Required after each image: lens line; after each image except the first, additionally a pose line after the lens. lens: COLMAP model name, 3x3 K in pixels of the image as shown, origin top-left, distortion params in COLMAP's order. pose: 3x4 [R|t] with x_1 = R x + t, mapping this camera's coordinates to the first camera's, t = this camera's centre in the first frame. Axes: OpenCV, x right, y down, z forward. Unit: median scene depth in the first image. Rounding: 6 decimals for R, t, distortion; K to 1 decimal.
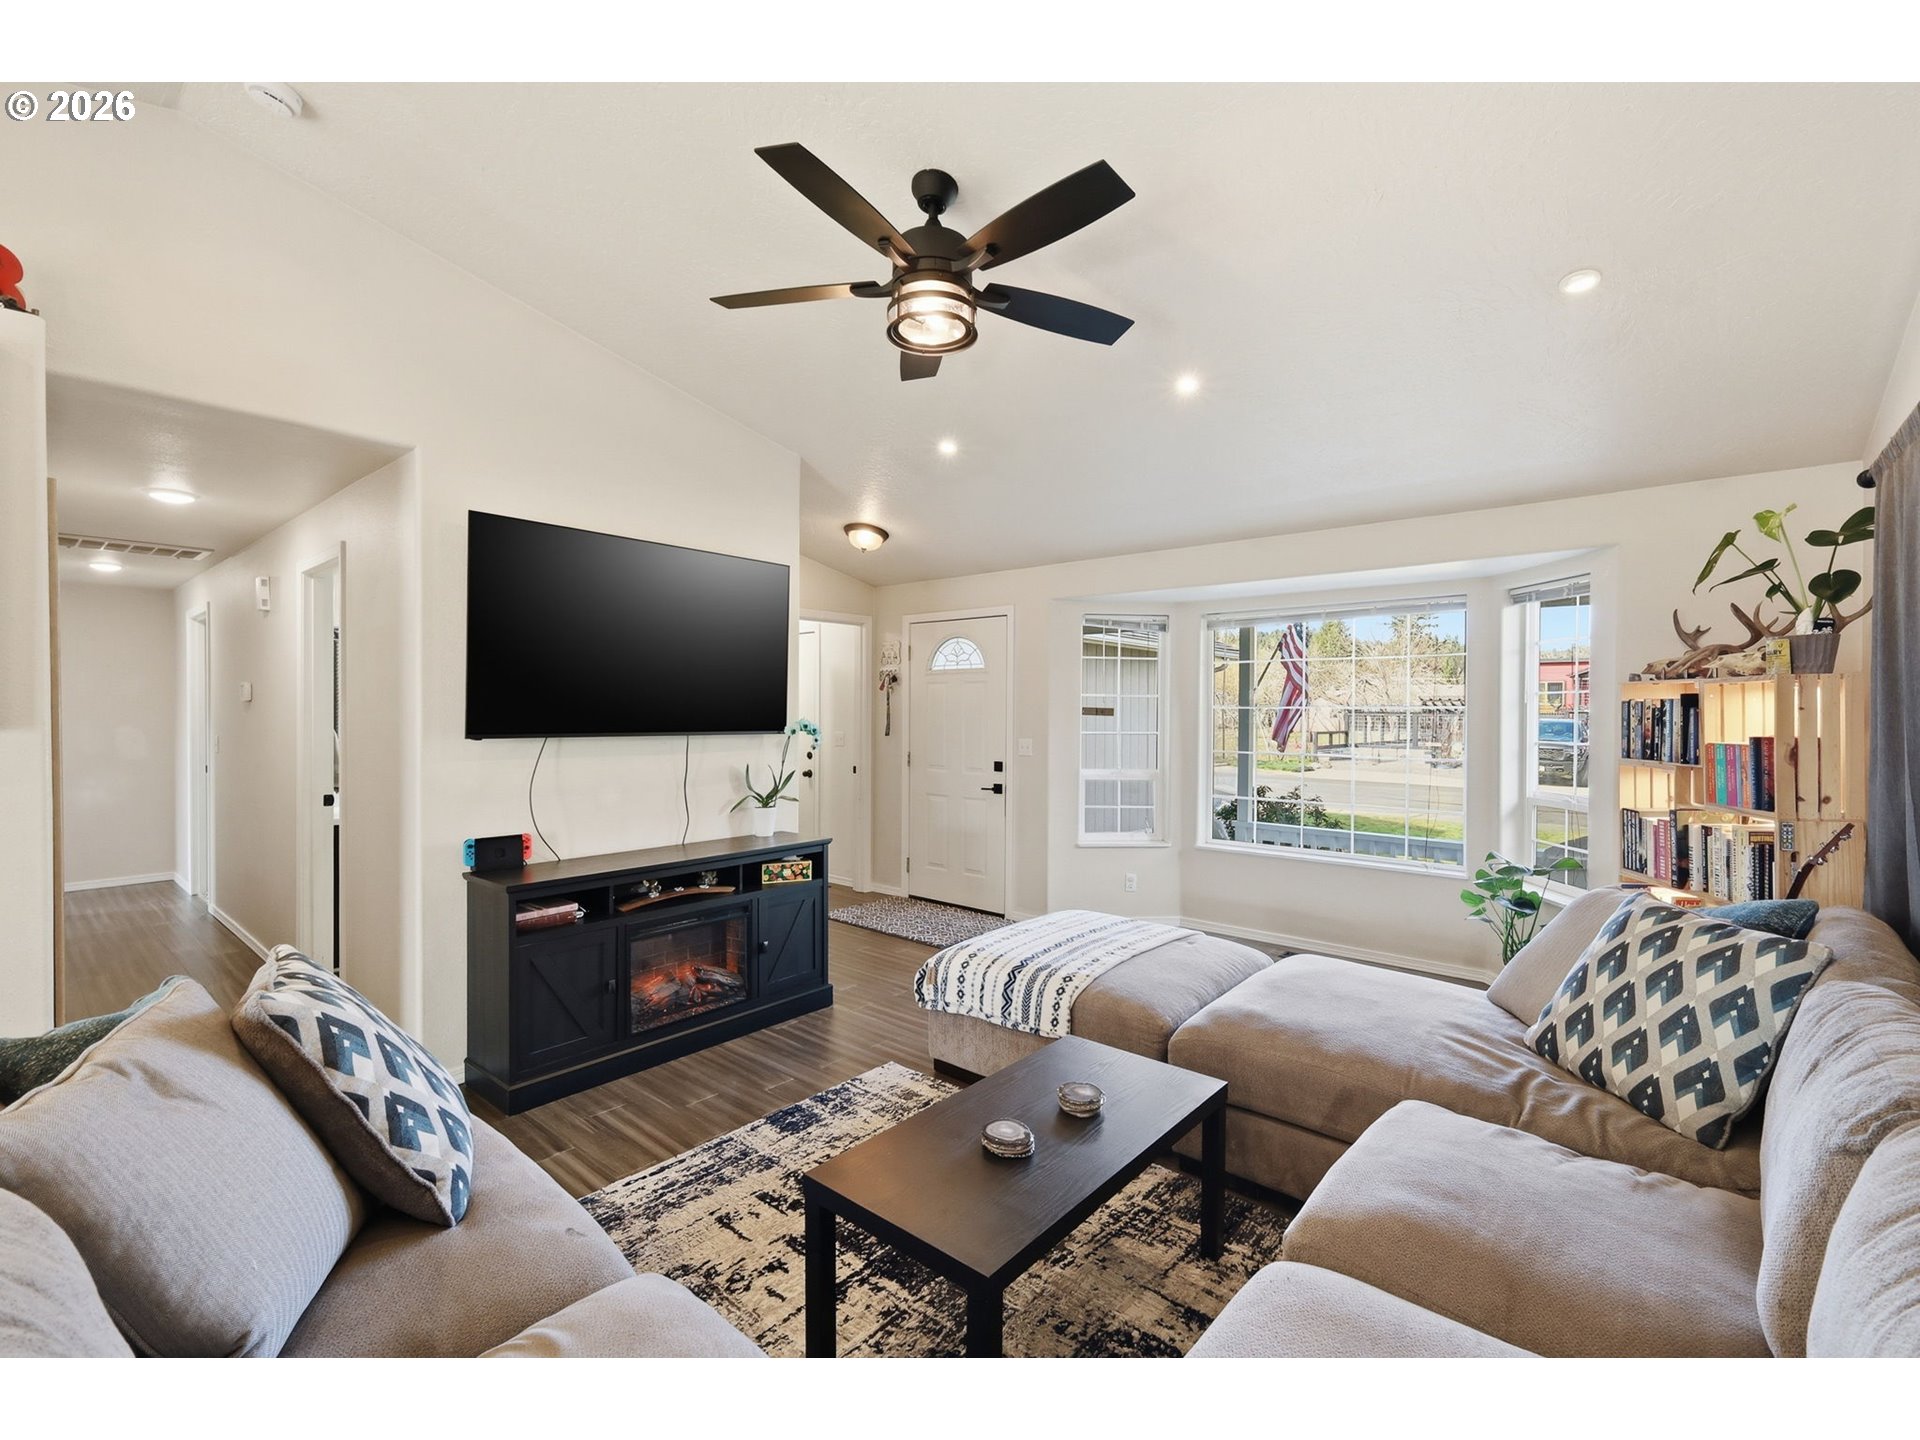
lens RADIAL K [[828.6, 0, 960.9], [0, 828.6, 711.0], [0, 0, 1]] dist [-0.000534, 0.000084]
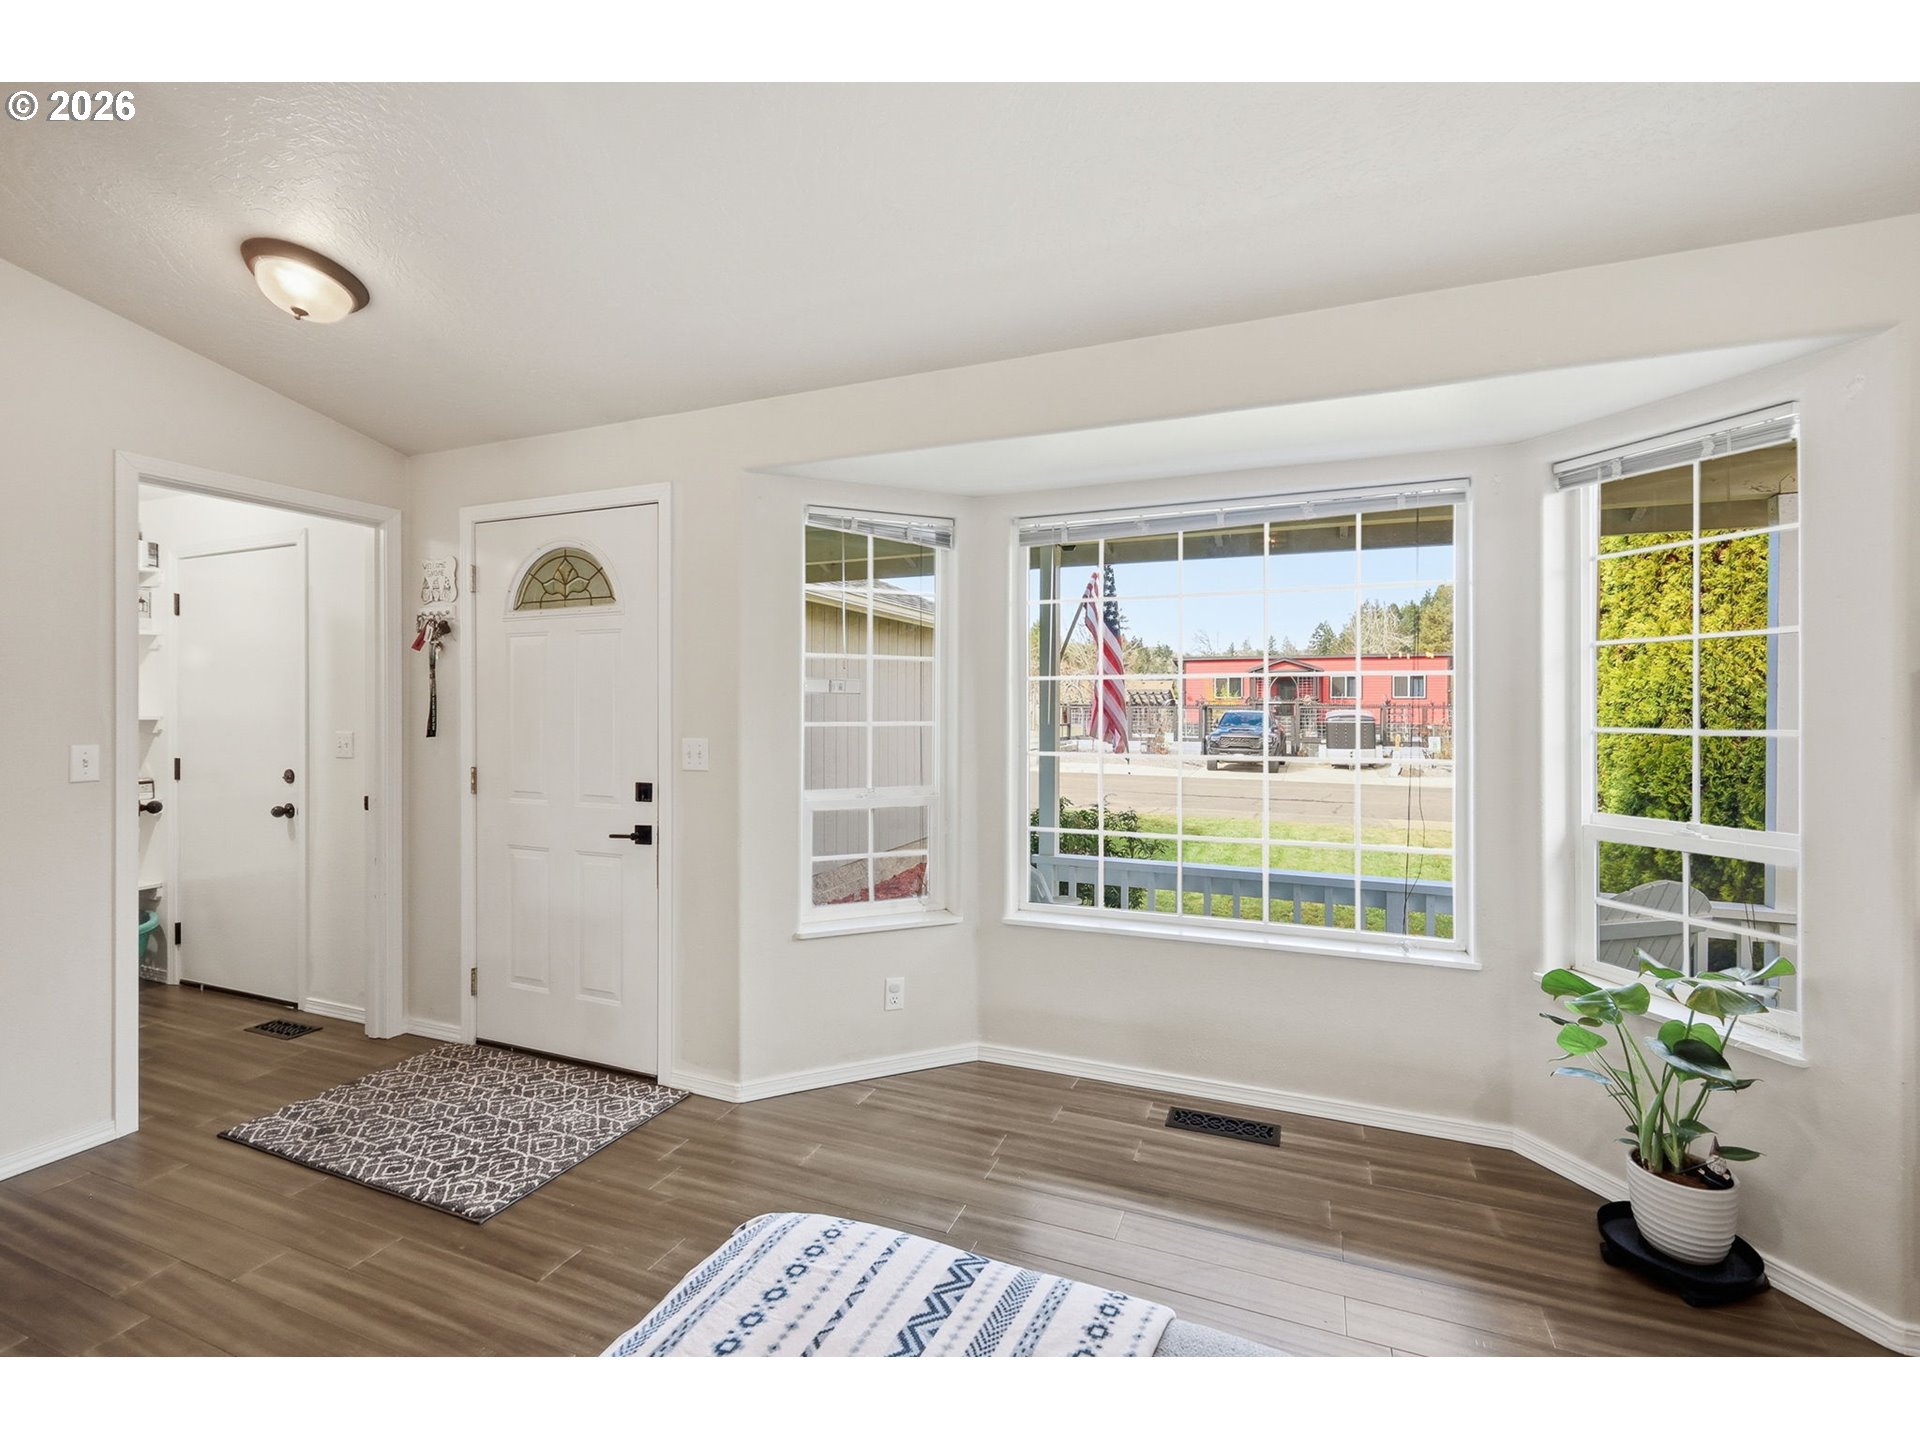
lens RADIAL K [[828.6, 0, 960.9], [0, 828.6, 711.0], [0, 0, 1]] dist [-0.000534, 0.000084]
pose [[0.946634, -0.008436, 0.322201, 0.066919], [0.006382, 0.999952, 0.007431, 0.013079], [-0.322248, -0.004978, 0.946642, 0.442045]]
